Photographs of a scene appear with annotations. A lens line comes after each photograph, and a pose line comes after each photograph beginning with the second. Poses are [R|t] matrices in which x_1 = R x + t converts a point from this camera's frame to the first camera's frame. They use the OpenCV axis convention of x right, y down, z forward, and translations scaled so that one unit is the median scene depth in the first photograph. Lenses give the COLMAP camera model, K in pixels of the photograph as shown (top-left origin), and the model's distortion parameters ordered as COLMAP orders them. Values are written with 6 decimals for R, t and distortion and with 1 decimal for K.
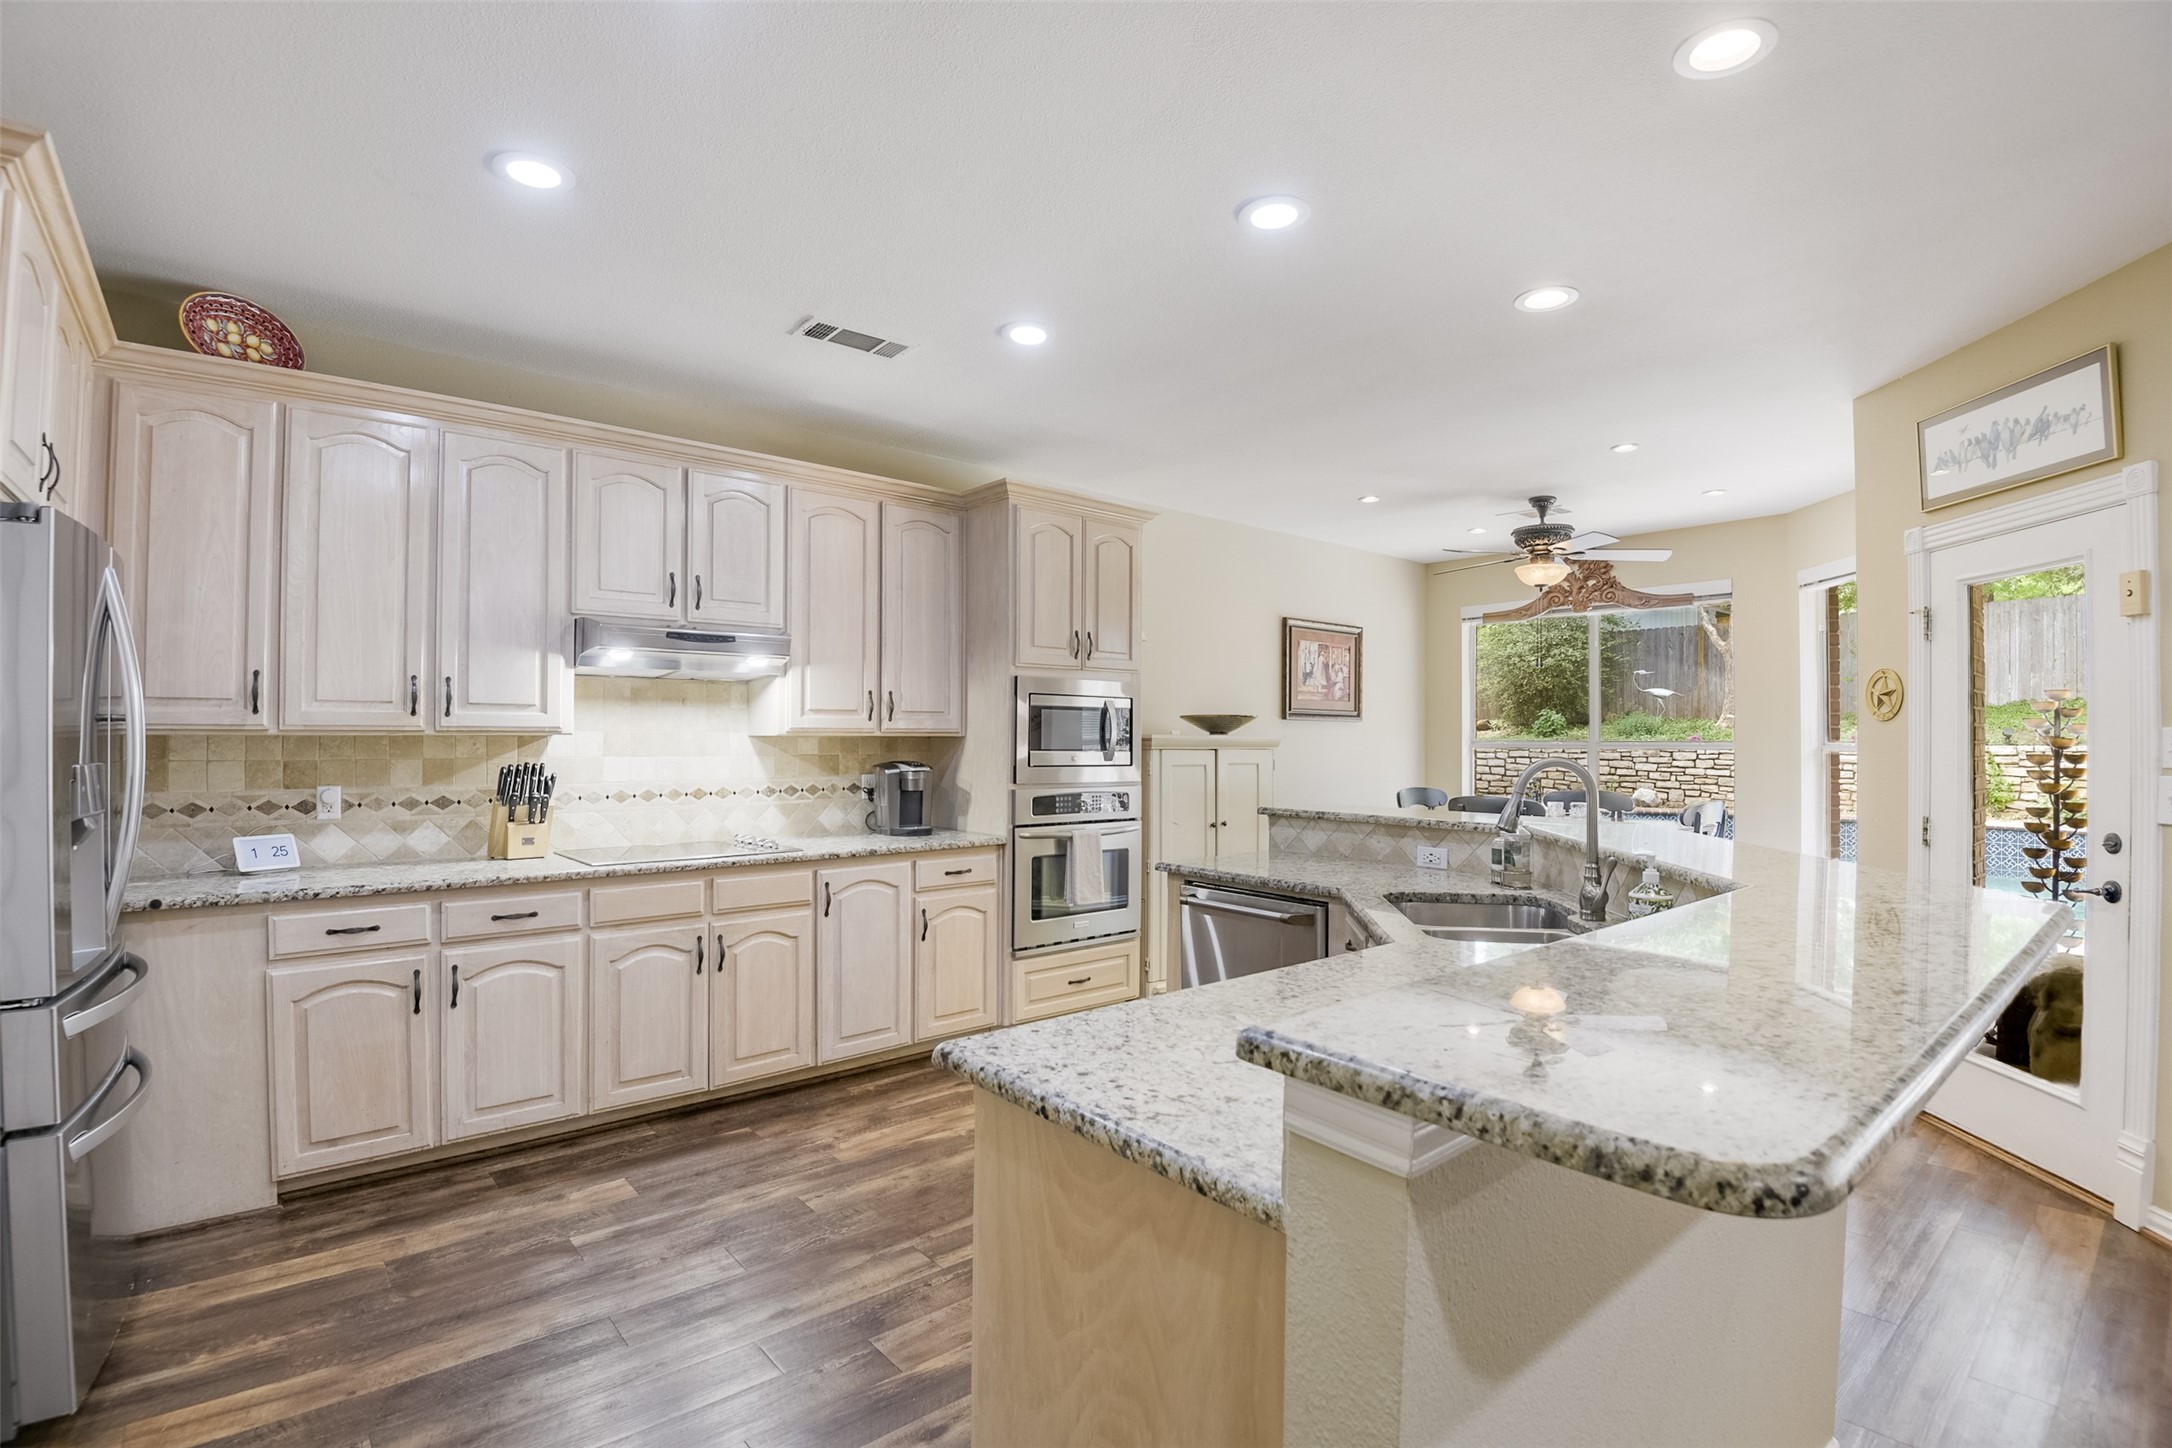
lens RADIAL K [[1017.1, 0, 1086.0], [0, 1017.1, 724.0], [0, 0, 1]] dist [-0.024529, -0.010652]
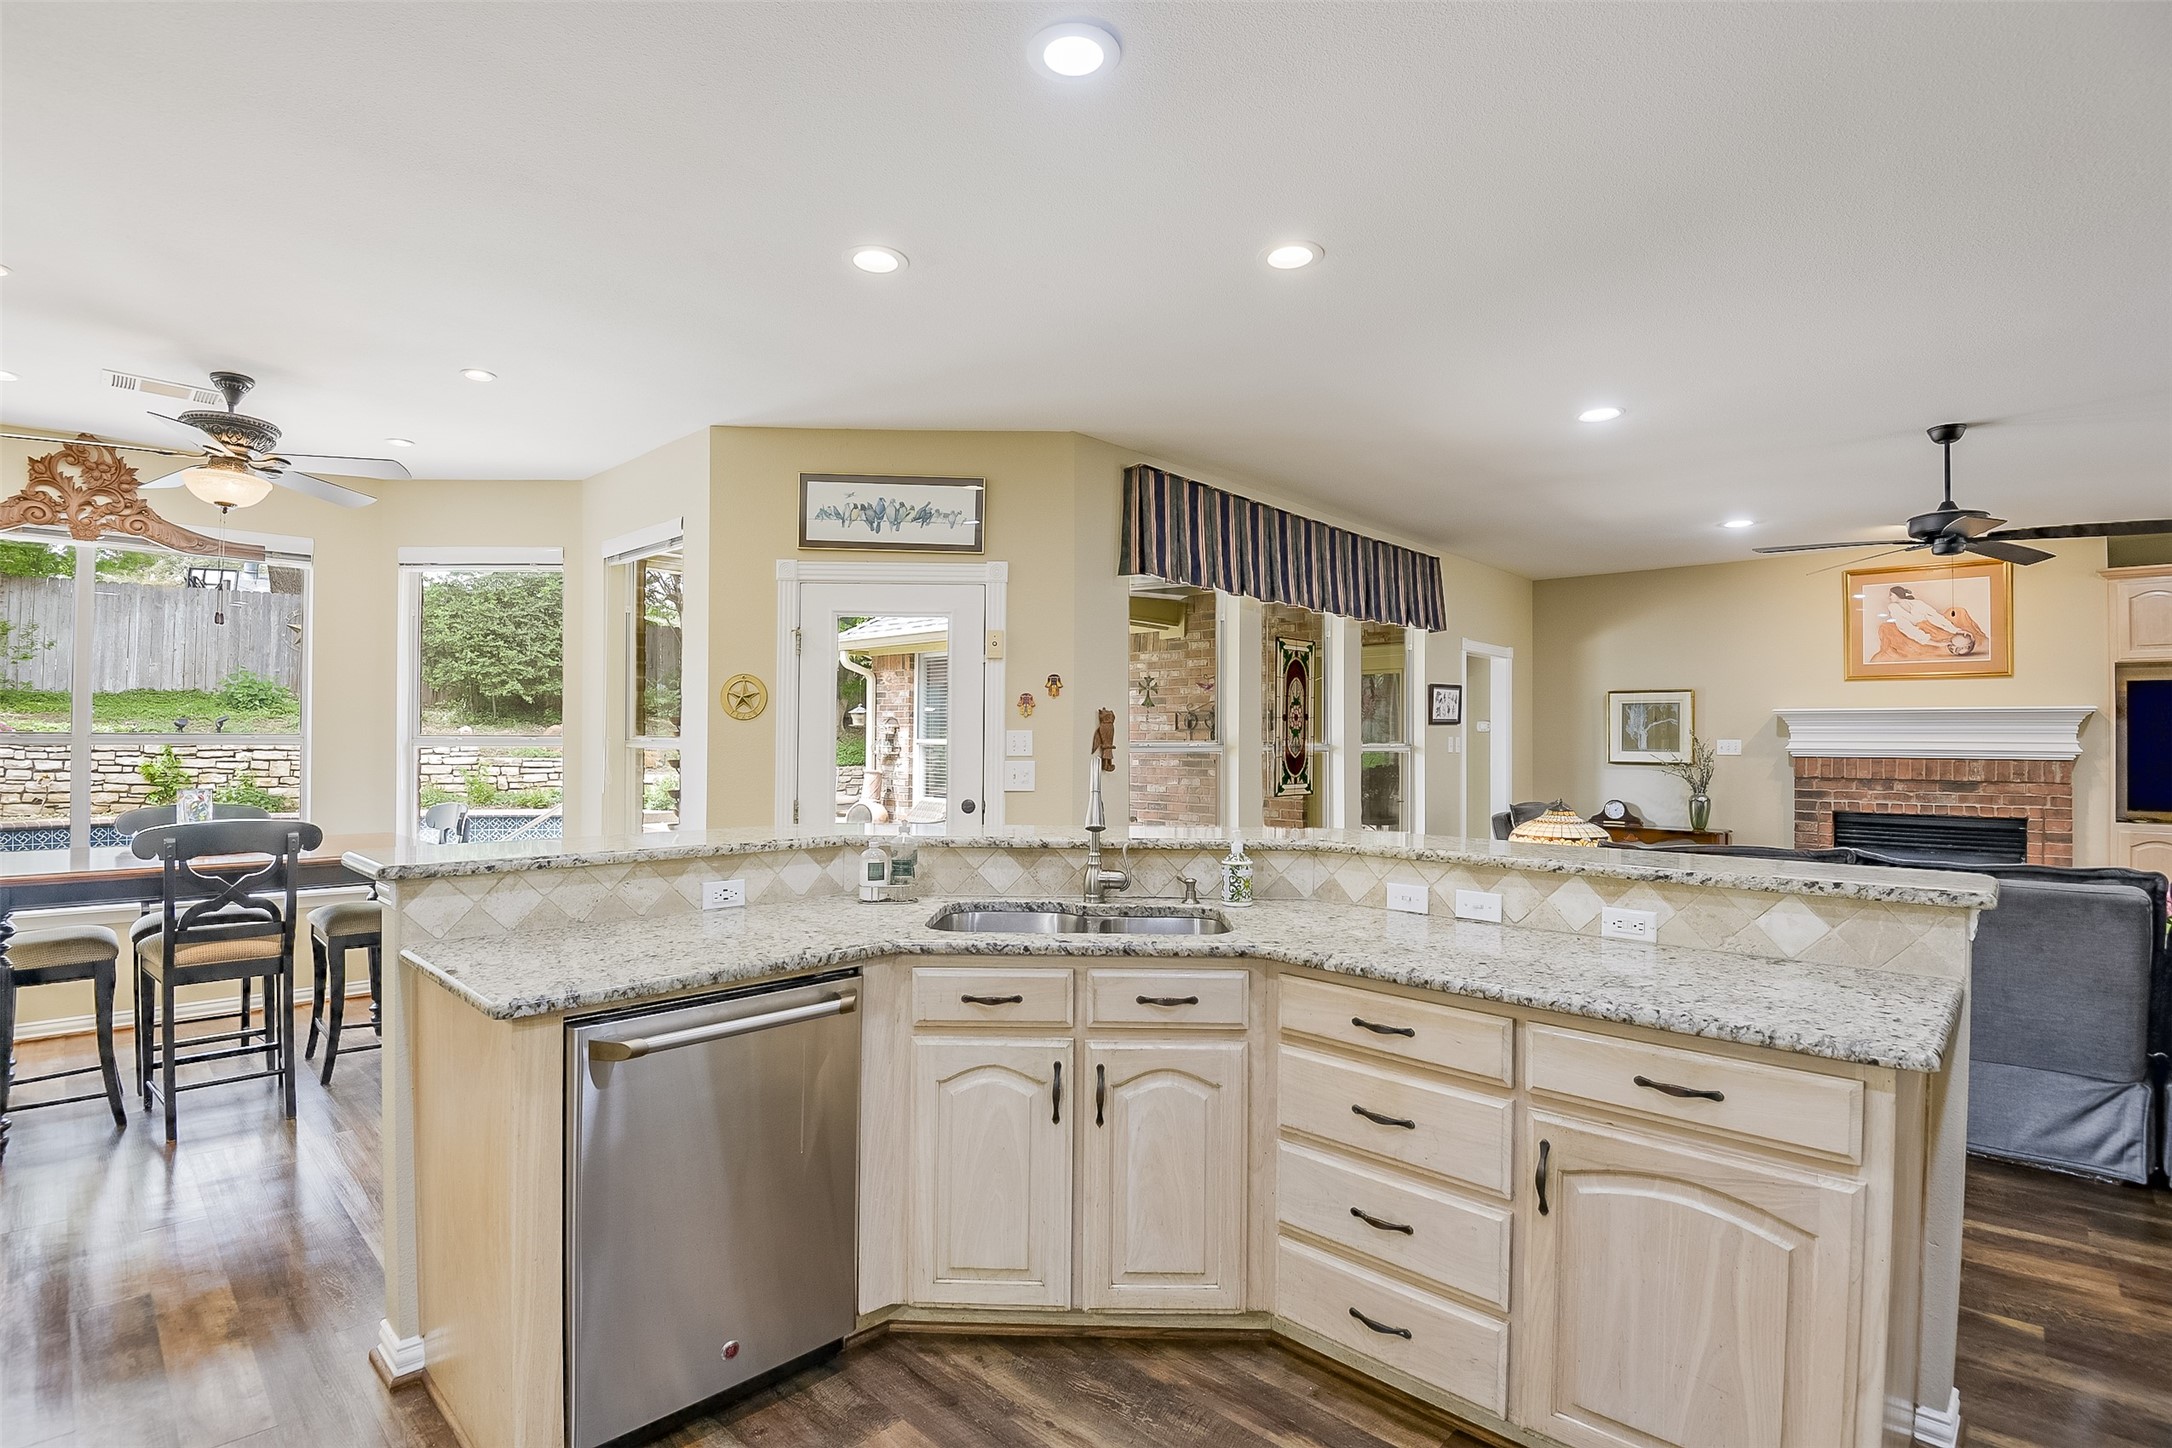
lens RADIAL K [[1017.1, 0, 1086.0], [0, 1017.1, 724.0], [0, 0, 1]] dist [-0.024529, -0.010652]
pose [[-0.117470, 0.010801, 0.993018, -0.228482], [-0.022003, 0.999667, -0.013476, 0.004986], [-0.992833, -0.023433, -0.117194, 0.429337]]
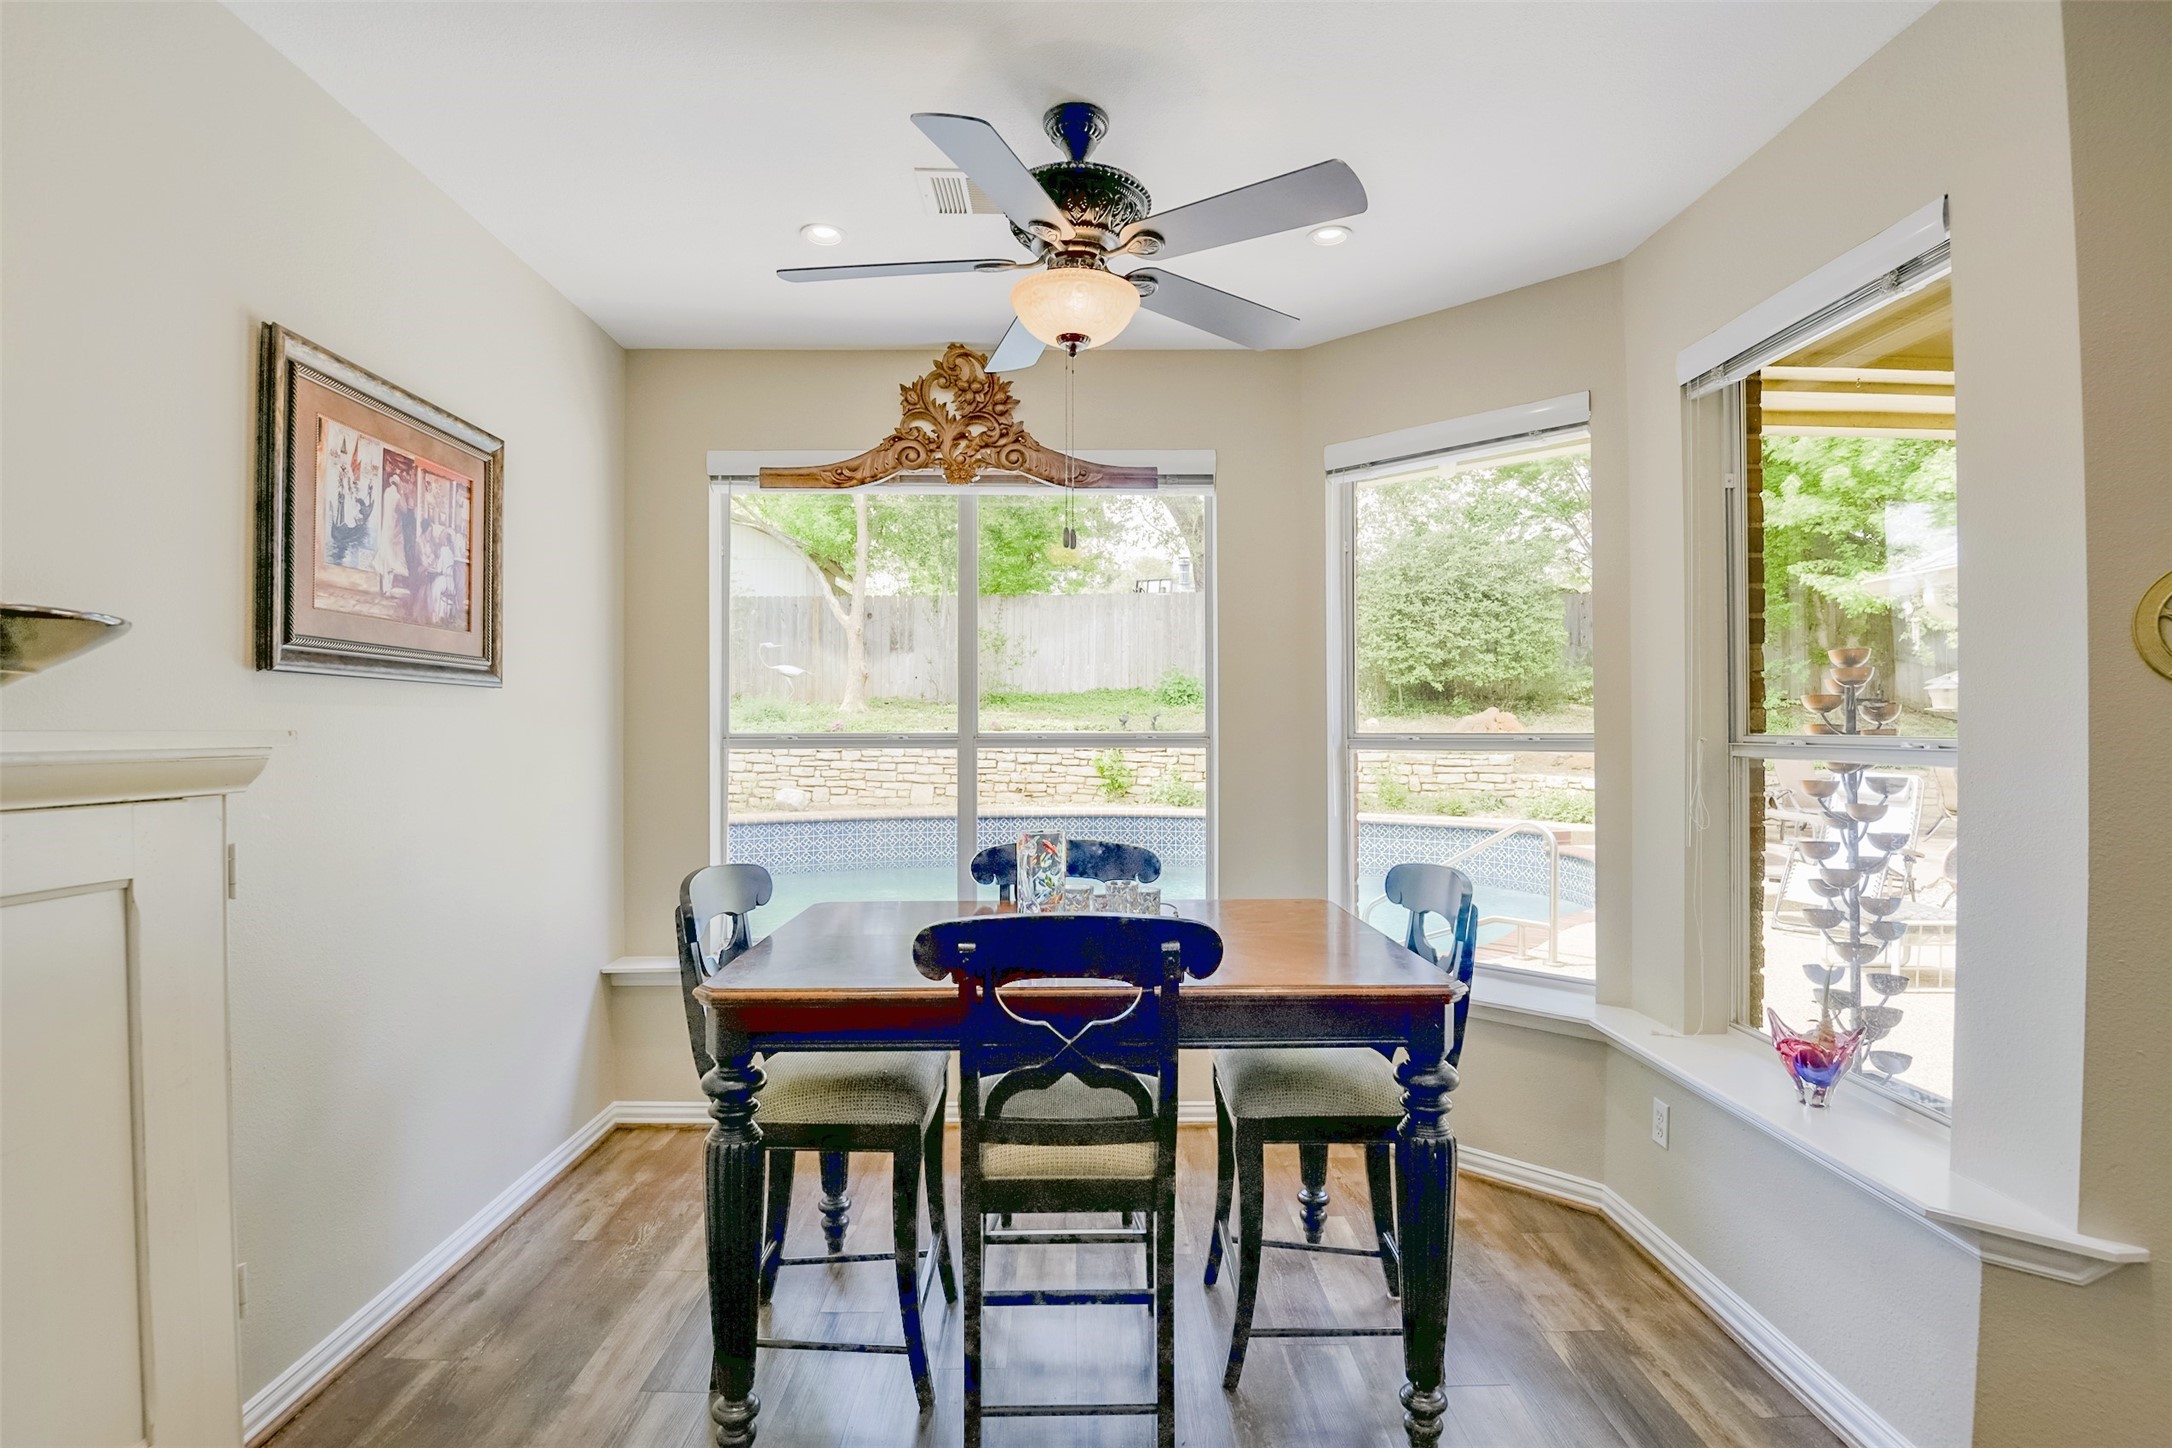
lens RADIAL K [[1060.3, 0, 1025.4], [0, 1060.3, 729.7], [0, 0, 1]] dist [0.002346, -0.039370]
pose [[0.671817, -0.005673, 0.740696, 0.117023], [-0.008617, 0.999843, 0.015473, 0.006280], [-0.740667, -0.016778, 0.671663, 0.627299]]
